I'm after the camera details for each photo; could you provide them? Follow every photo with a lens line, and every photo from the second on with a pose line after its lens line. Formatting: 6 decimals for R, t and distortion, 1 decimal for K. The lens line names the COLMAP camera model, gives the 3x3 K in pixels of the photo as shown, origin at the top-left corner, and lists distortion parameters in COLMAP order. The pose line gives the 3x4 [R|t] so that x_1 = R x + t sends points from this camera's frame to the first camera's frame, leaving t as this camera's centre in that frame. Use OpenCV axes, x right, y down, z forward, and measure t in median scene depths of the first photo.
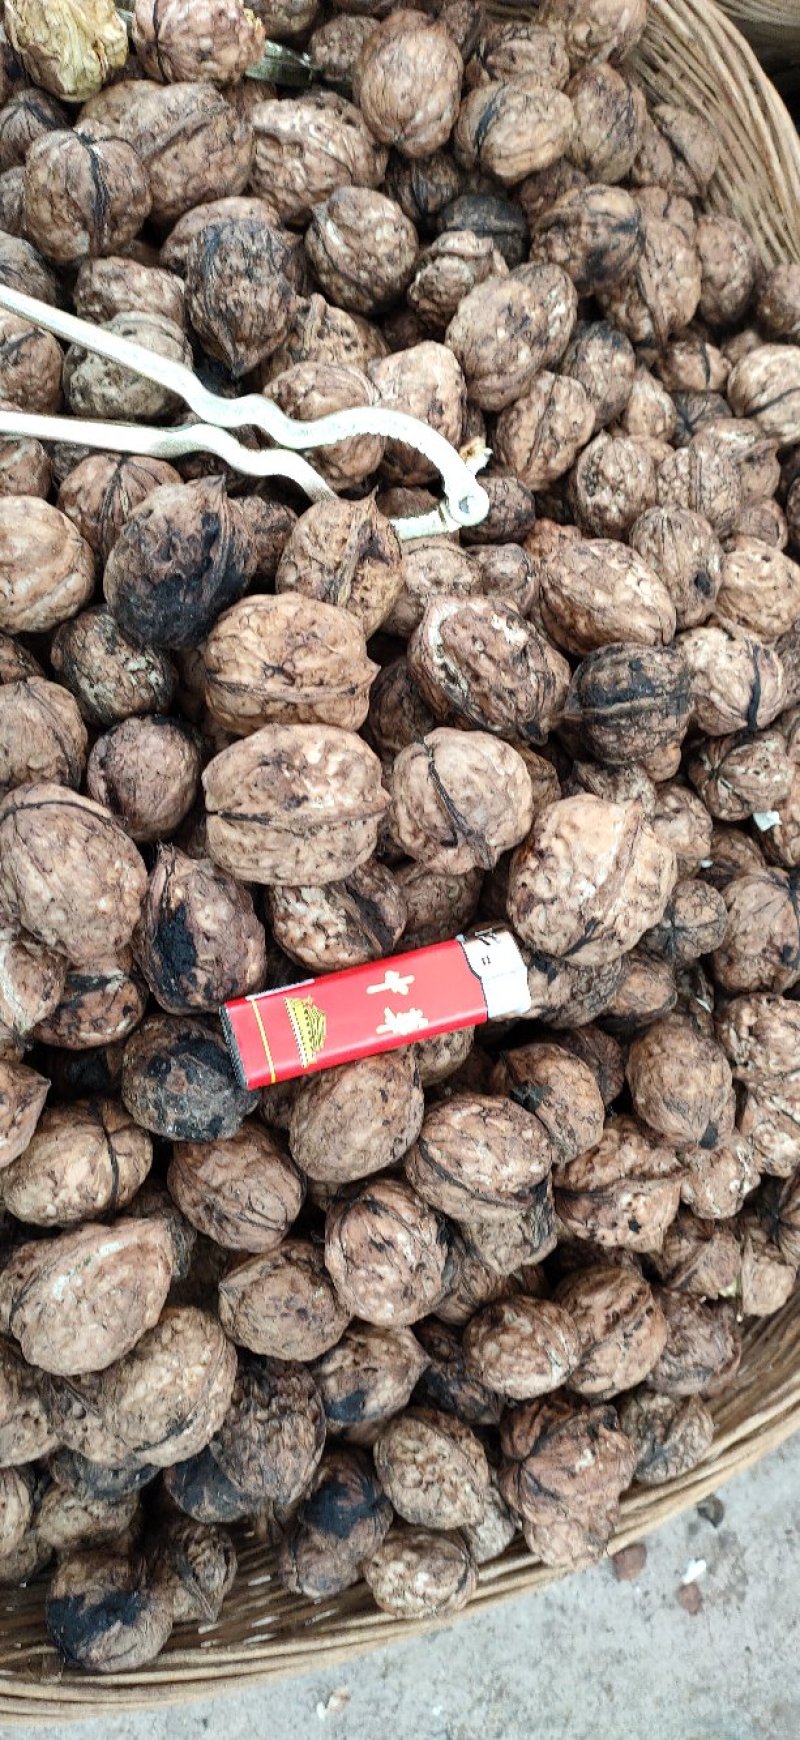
lens RADIAL K [[1473.5, 0, 397.1], [0, 1473.5, 870.1], [0, 0, 1]] dist [0.050965, -0.058221]
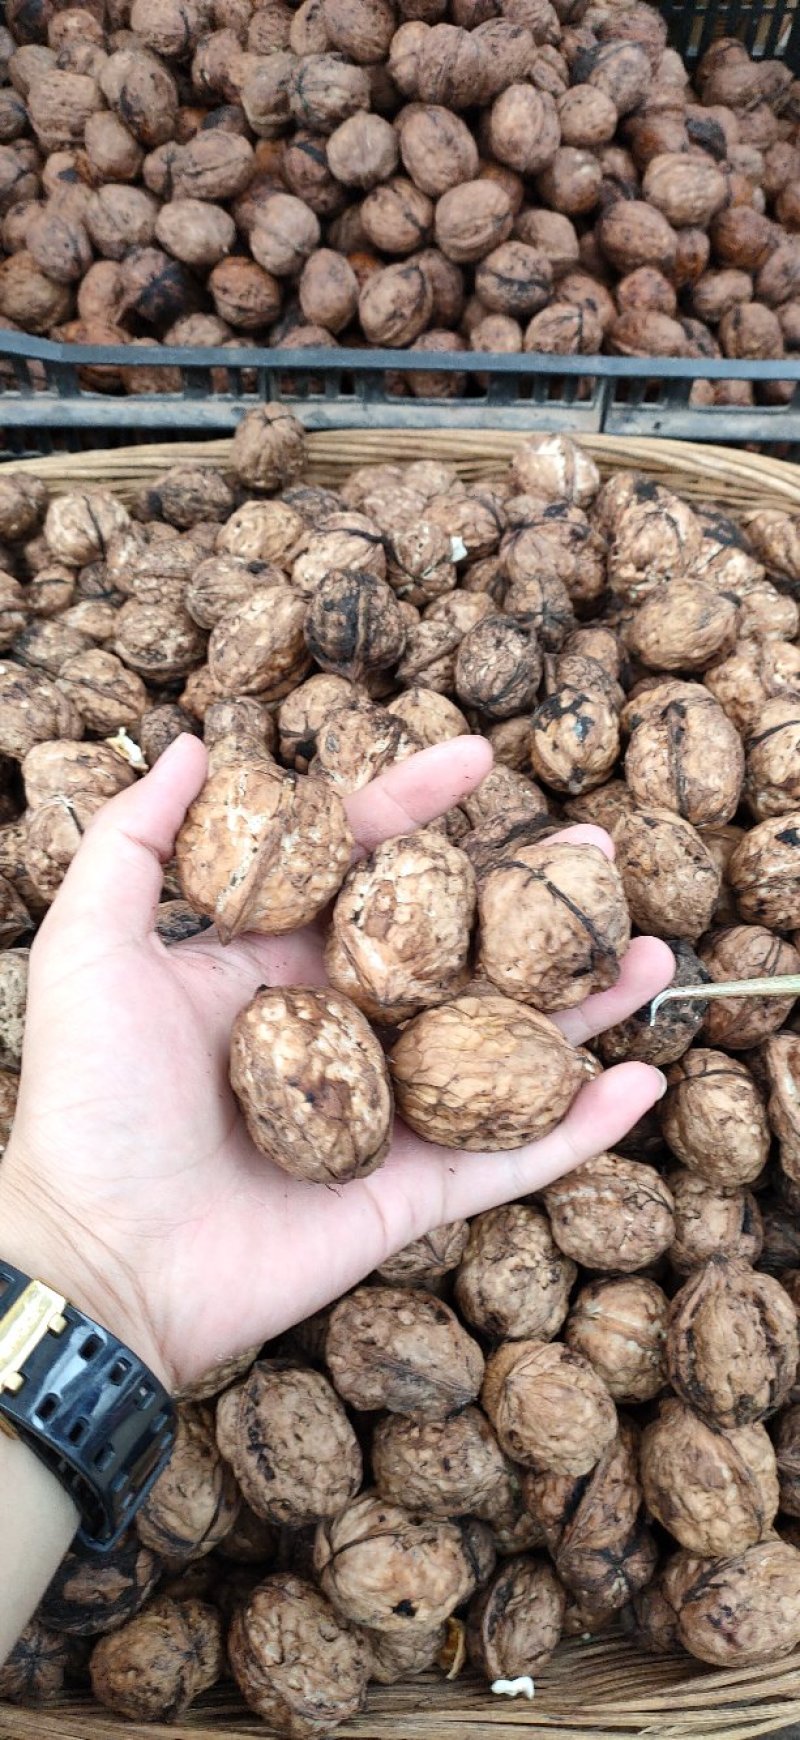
lens RADIAL K [[1473.5, 0, 404.8], [0, 1473.5, 869.8], [0, 0, 1]] dist [0.050965, -0.058221]
pose [[0.106780, -0.979024, 0.173522, -0.214823], [0.994279, 0.105605, -0.016020, -0.032528], [-0.002641, 0.174240, 0.984700, -0.109843]]
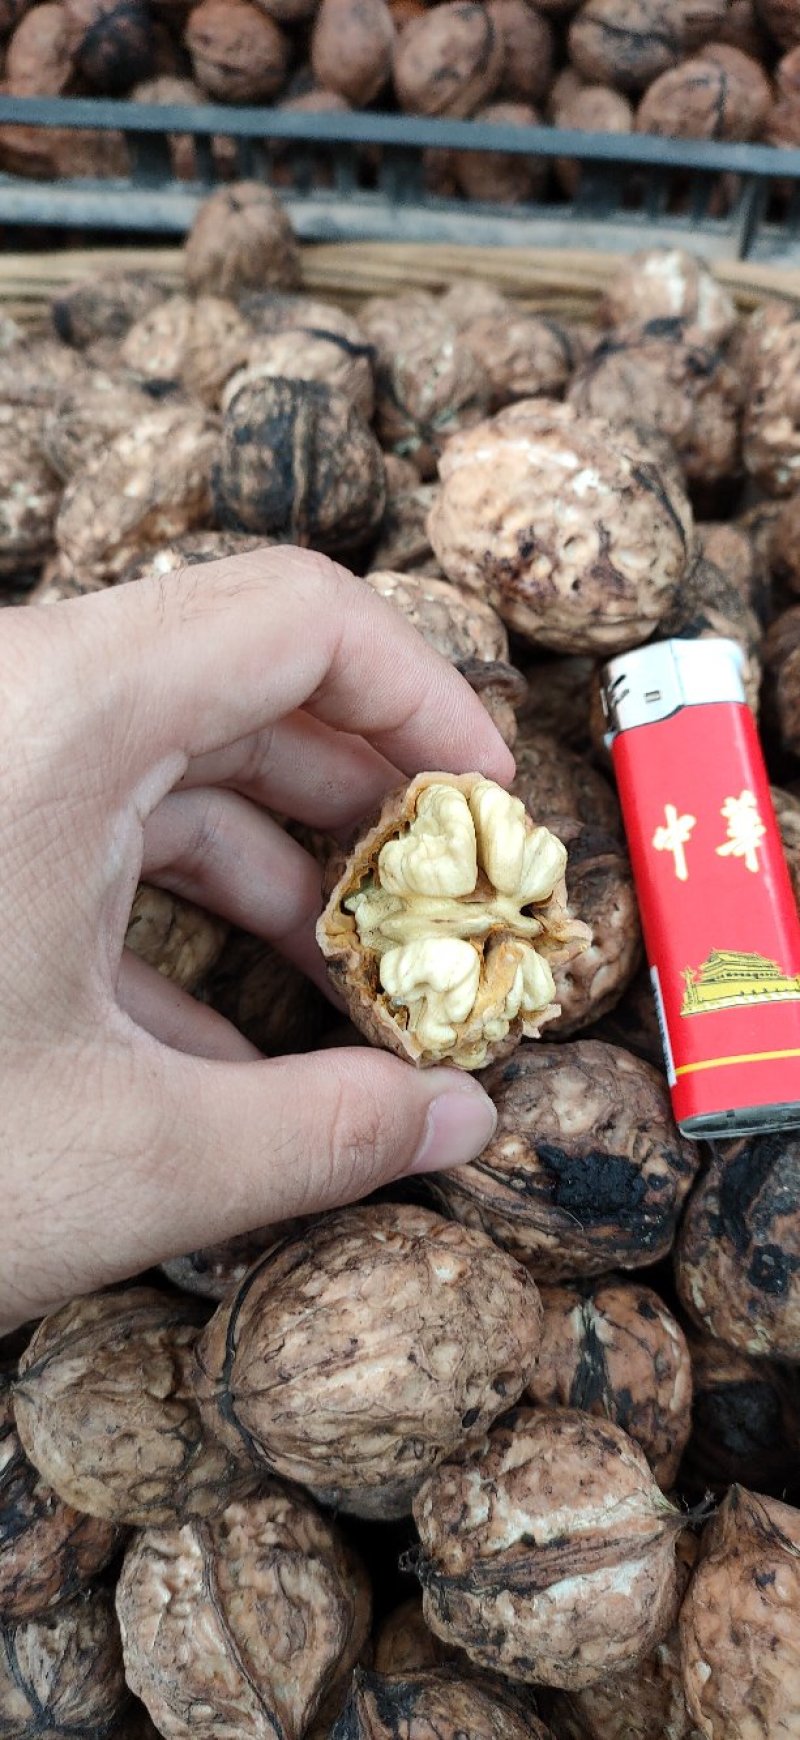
lens RADIAL K [[1473.5, 0, 409.0], [0, 1473.5, 845.7], [0, 0, 1]] dist [0.050965, -0.058221]
pose [[0.187698, -0.965287, 0.181632, -0.109293], [0.981501, 0.177218, -0.072453, 0.013797], [0.037750, 0.191871, 0.980694, 0.346023]]
